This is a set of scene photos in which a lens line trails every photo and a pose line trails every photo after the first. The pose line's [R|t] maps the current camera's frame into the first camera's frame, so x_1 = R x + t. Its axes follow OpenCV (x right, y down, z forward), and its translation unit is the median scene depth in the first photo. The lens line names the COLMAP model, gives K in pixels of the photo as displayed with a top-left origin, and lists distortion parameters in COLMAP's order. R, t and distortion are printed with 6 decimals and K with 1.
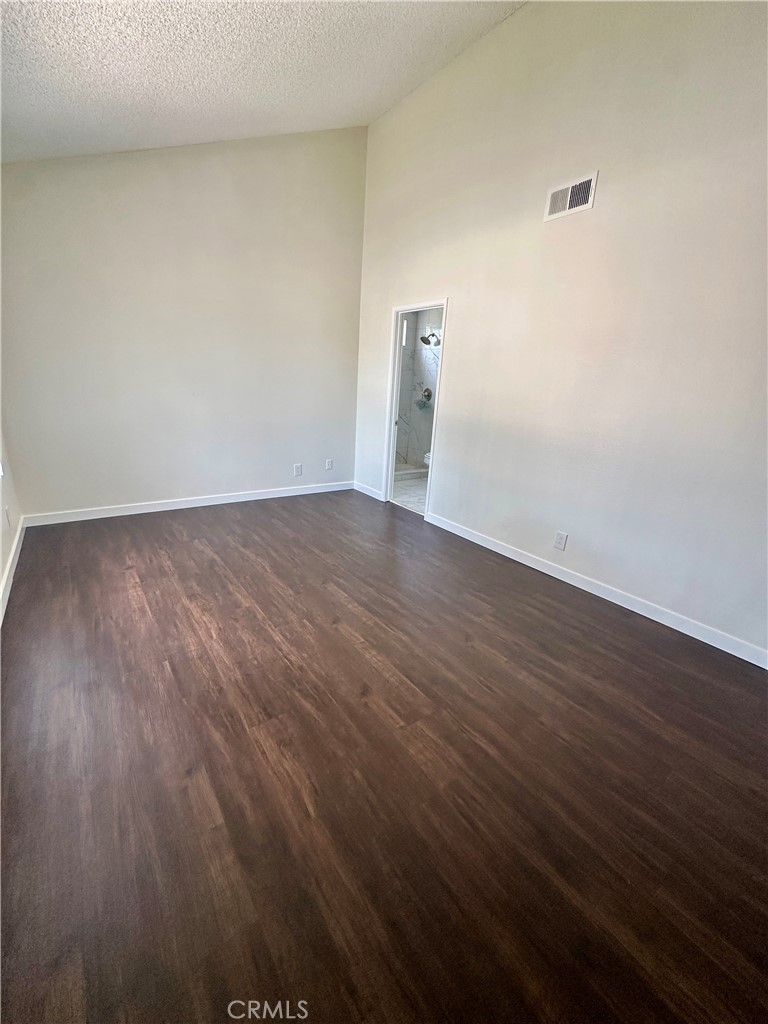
lens RADIAL K [[405.7, 0, 381.6], [0, 405.7, 511.0], [0, 0, 1]] dist [-0.005970, 0.001144]
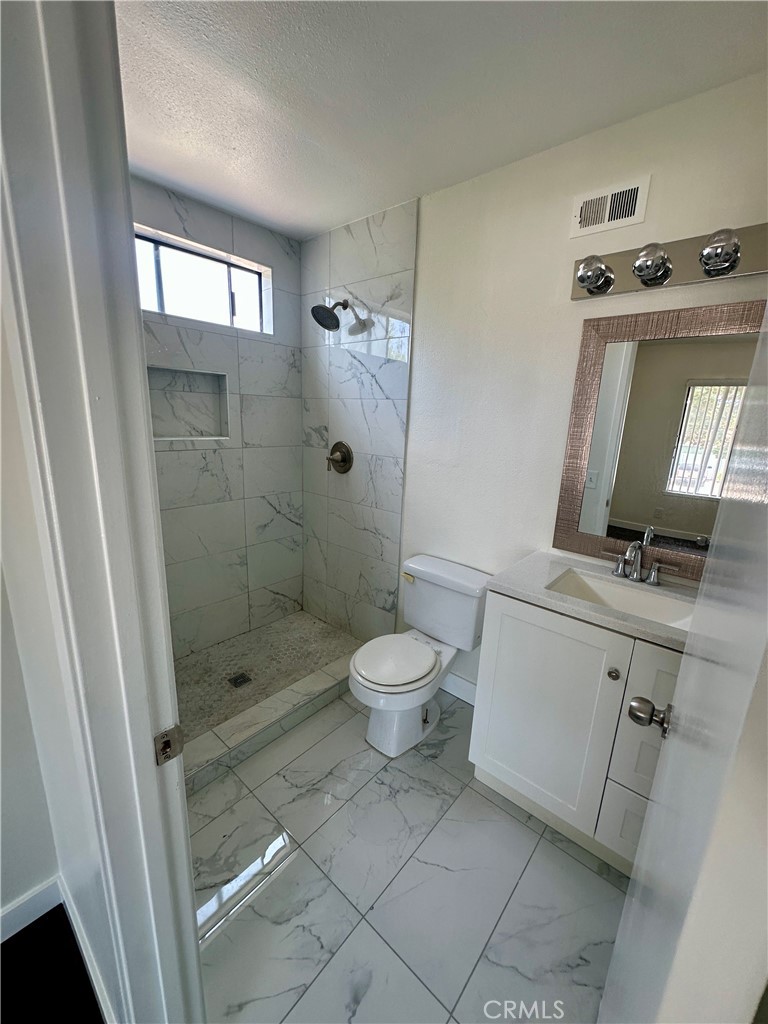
lens RADIAL K [[405.7, 0, 384.8], [0, 405.7, 513.9], [0, 0, 1]] dist [-0.005970, 0.001144]
pose [[0.972297, -0.068803, 0.223394, 0.063483], [0.082629, 0.995163, -0.053132, -0.211217], [-0.218657, 0.070119, 0.973279, 0.618932]]
